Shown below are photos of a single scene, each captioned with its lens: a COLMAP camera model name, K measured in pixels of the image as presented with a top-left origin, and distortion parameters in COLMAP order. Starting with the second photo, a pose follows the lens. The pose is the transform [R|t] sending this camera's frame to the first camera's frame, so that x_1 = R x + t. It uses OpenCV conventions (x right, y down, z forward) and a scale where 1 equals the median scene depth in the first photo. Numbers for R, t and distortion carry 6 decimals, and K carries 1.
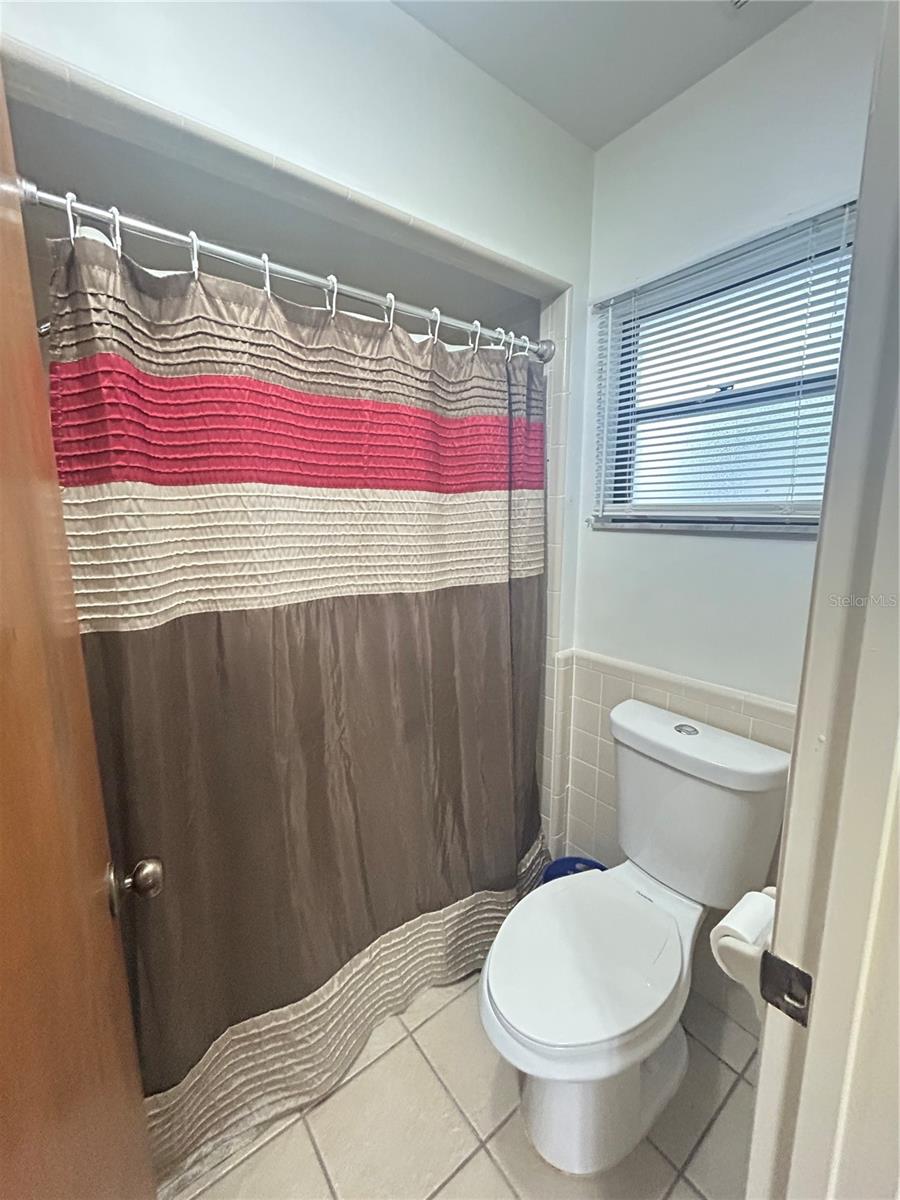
lens RADIAL K [[485.8, 0, 450.6], [0, 485.8, 599.5], [0, 0, 1]] dist [0.000018, 0.000660]
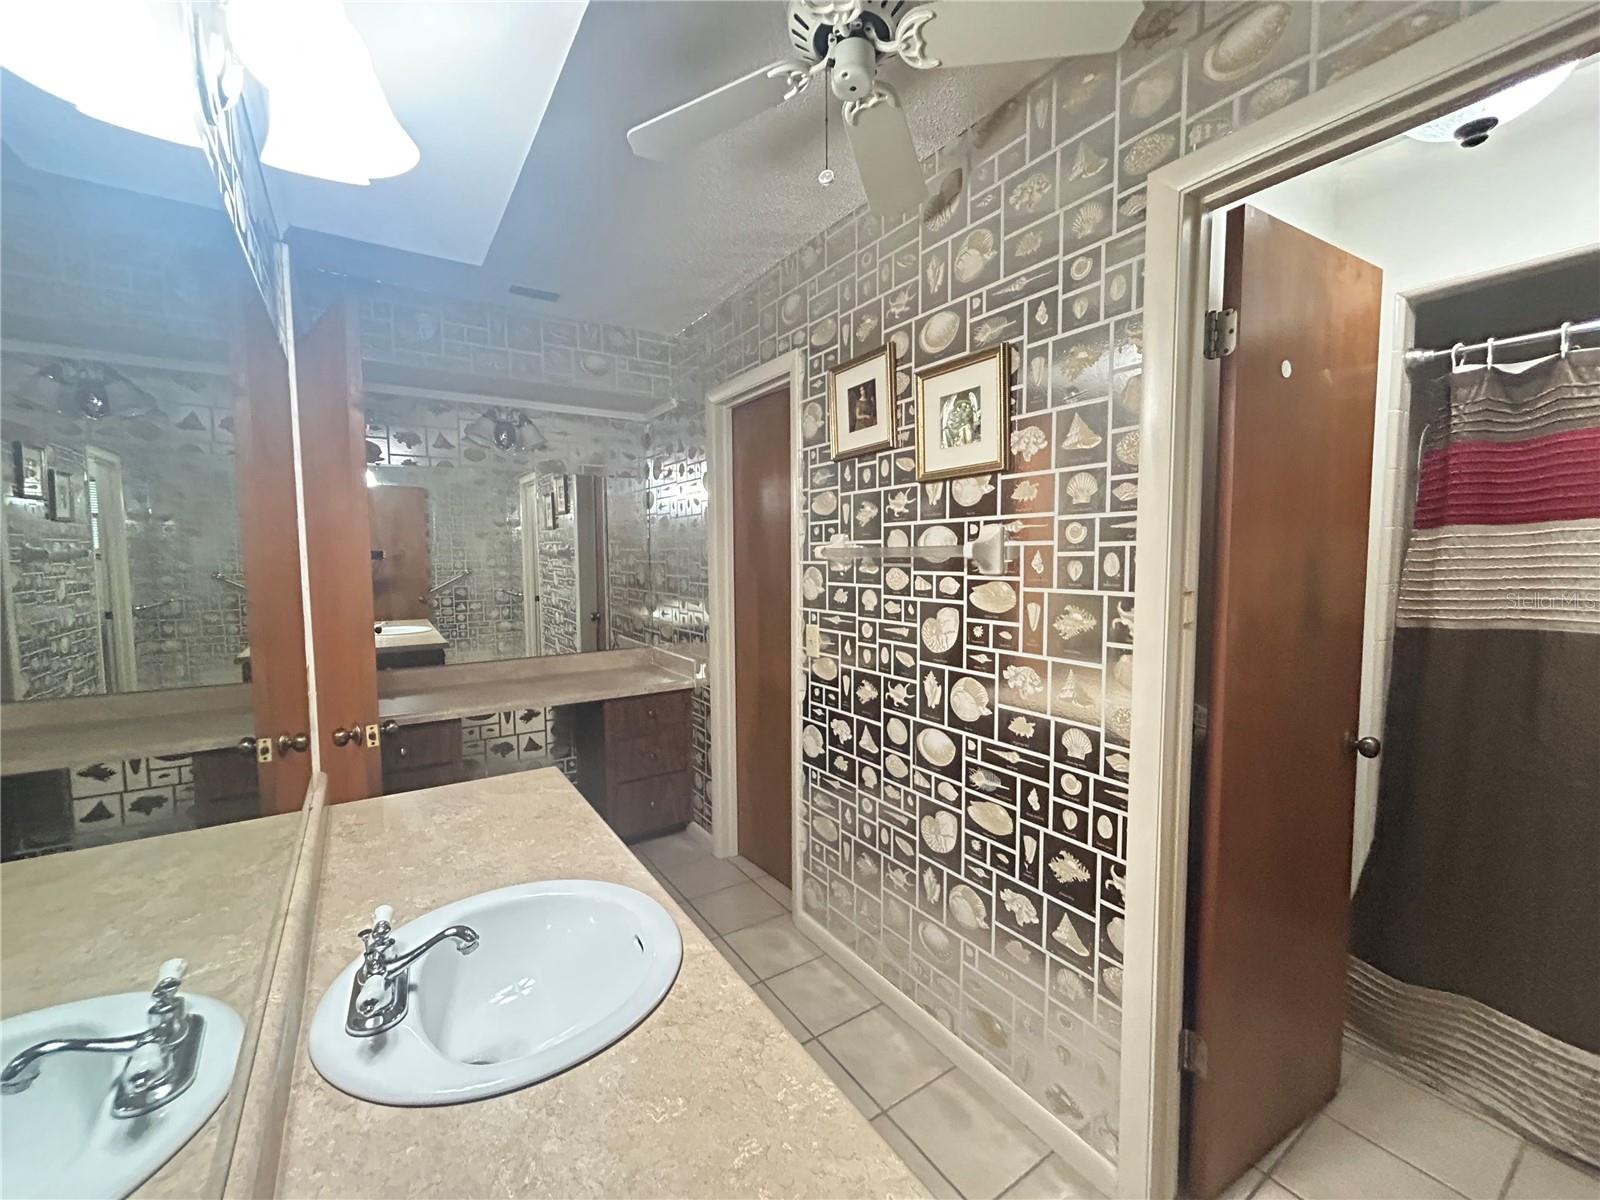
lens RADIAL K [[647.7, 0, 800.3], [0, 647.7, 597.6], [0, 0, 1]] dist [0.000018, 0.000660]
pose [[-0.067403, 0.075476, -0.994867, 1.175595], [-0.155460, 0.984162, 0.085196, 0.090308], [0.985540, 0.160404, -0.054602, -0.657959]]
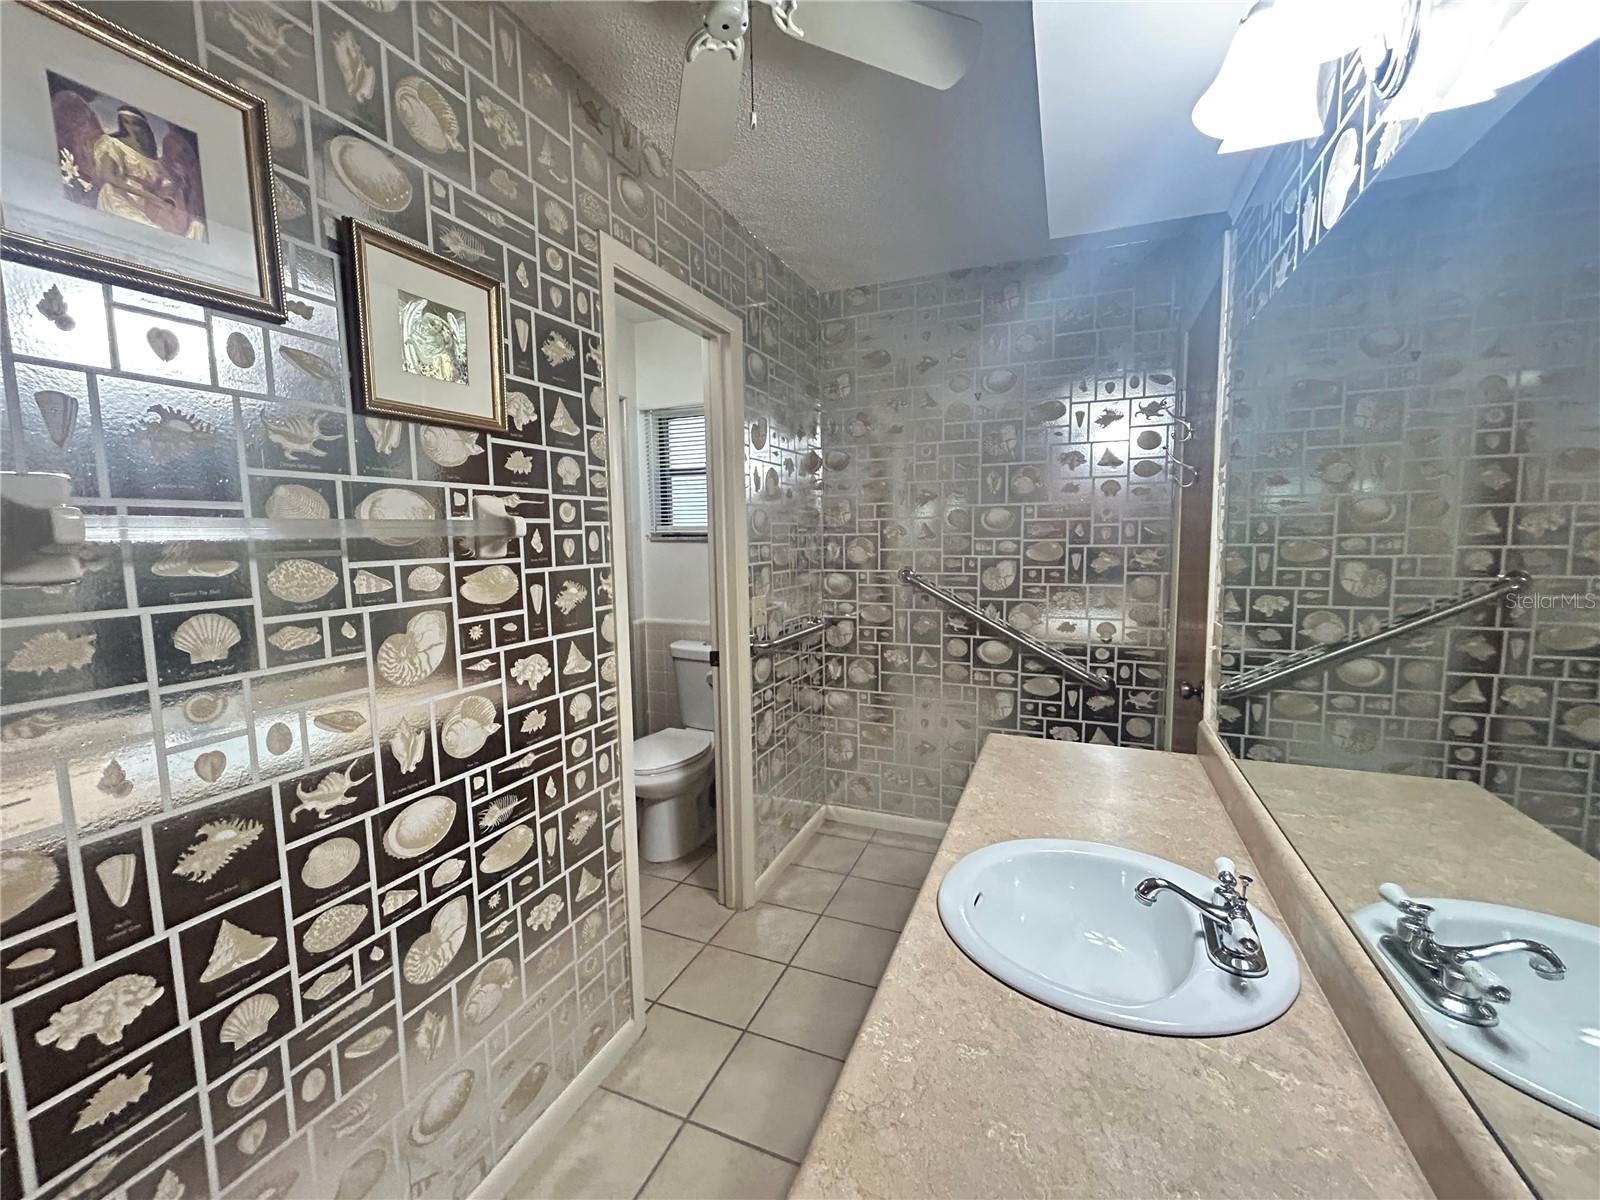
lens RADIAL K [[647.7, 0, 799.3], [0, 647.7, 600.3], [0, 0, 1]] dist [0.000018, 0.000660]
pose [[0.869997, -0.058948, 0.489520, -0.530680], [0.091484, 0.994887, -0.042786, 0.291897], [-0.484495, 0.082006, 0.870942, -1.701031]]
